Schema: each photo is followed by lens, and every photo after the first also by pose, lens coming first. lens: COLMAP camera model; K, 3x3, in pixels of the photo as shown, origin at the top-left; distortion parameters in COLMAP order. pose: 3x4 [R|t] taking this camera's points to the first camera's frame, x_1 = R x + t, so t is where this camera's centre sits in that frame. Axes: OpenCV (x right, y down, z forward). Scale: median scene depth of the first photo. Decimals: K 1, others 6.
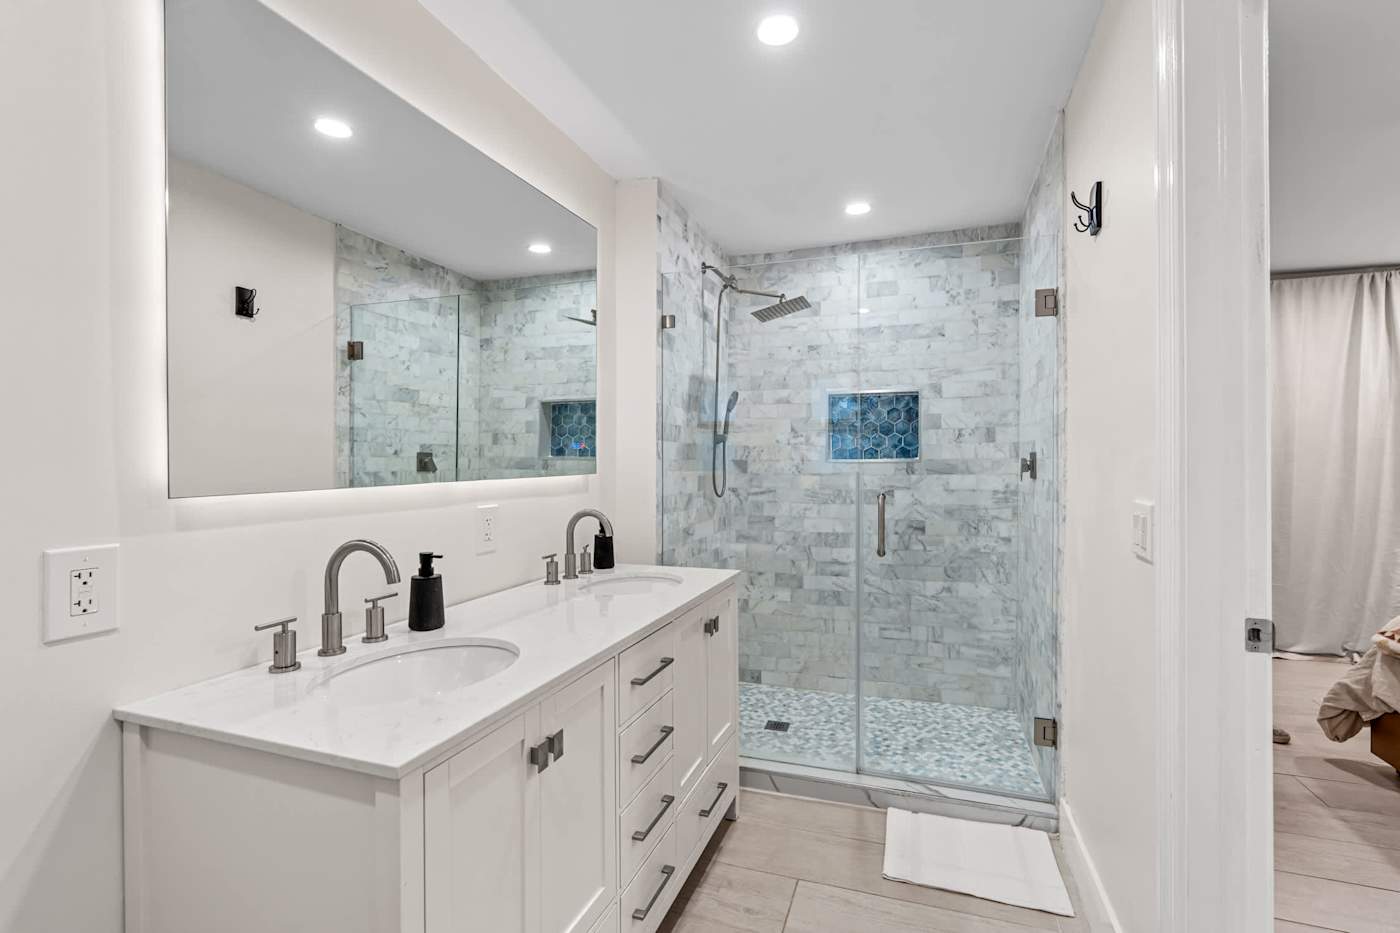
lens RADIAL K [[628.4, 0, 700.0], [0, 628.4, 466.5], [0, 0, 1]] dist [-0.003762, 0.000297]
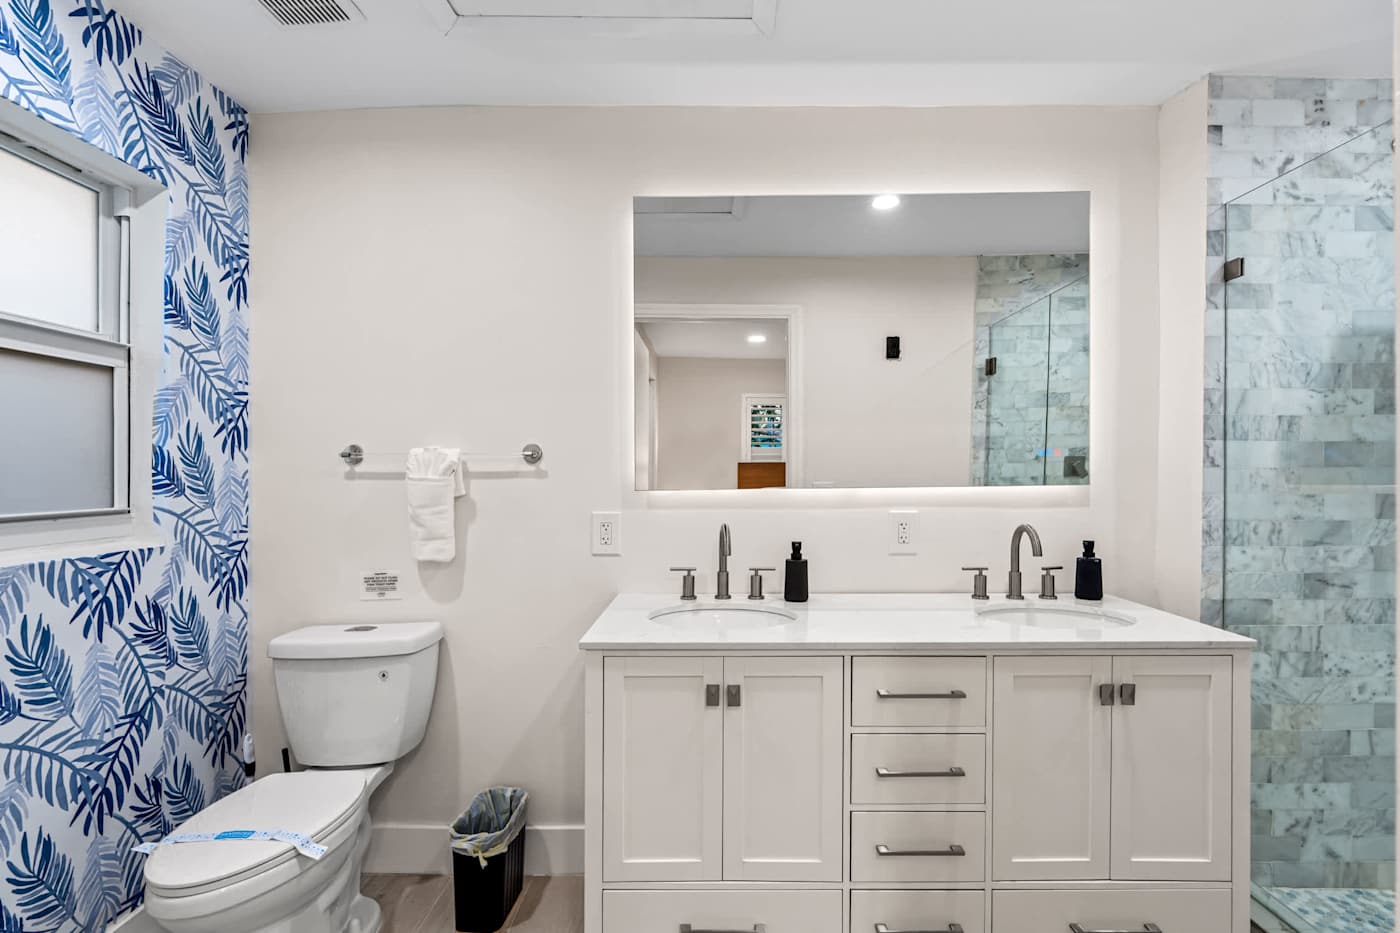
lens RADIAL K [[629.8, 0, 707.5], [0, 629.8, 459.2], [0, 0, 1]] dist [0.003070, 0.000416]
pose [[0.344562, -0.012001, -0.938687, 0.324282], [-0.003954, 0.999891, -0.014235, -0.006005], [0.938755, 0.008617, 0.344477, 0.171140]]
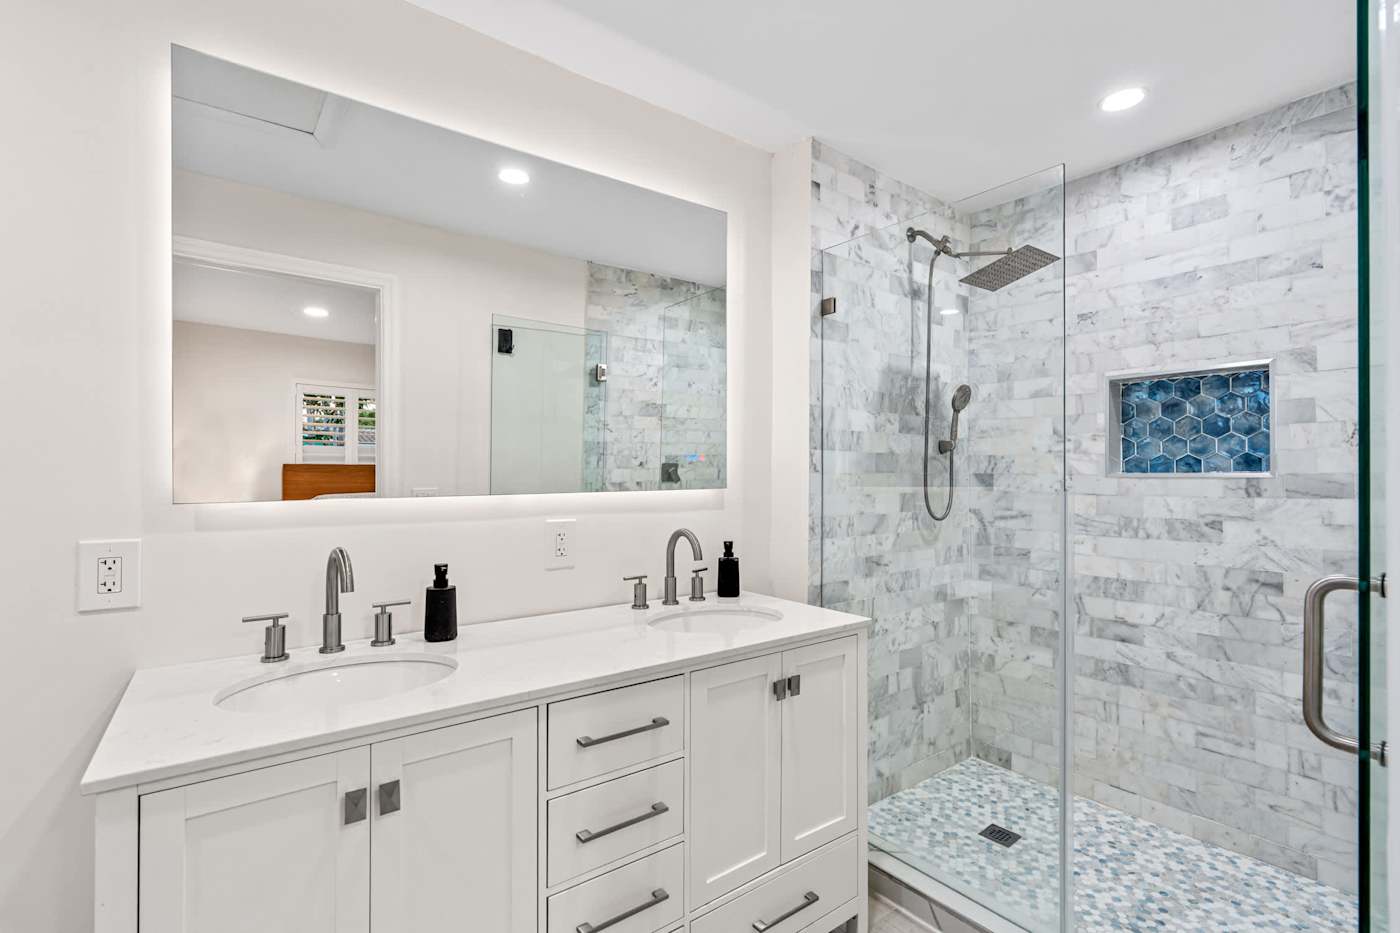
lens RADIAL K [[637.1, 0, 697.5], [0, 637.1, 471.0], [0, 0, 1]] dist [-0.004967, 0.001560]
pose [[0.839059, 0.002409, -0.544035, 0.211037], [-0.008556, 0.999925, -0.008768, -0.003423], [0.543973, 0.012012, 0.839017, 0.163226]]
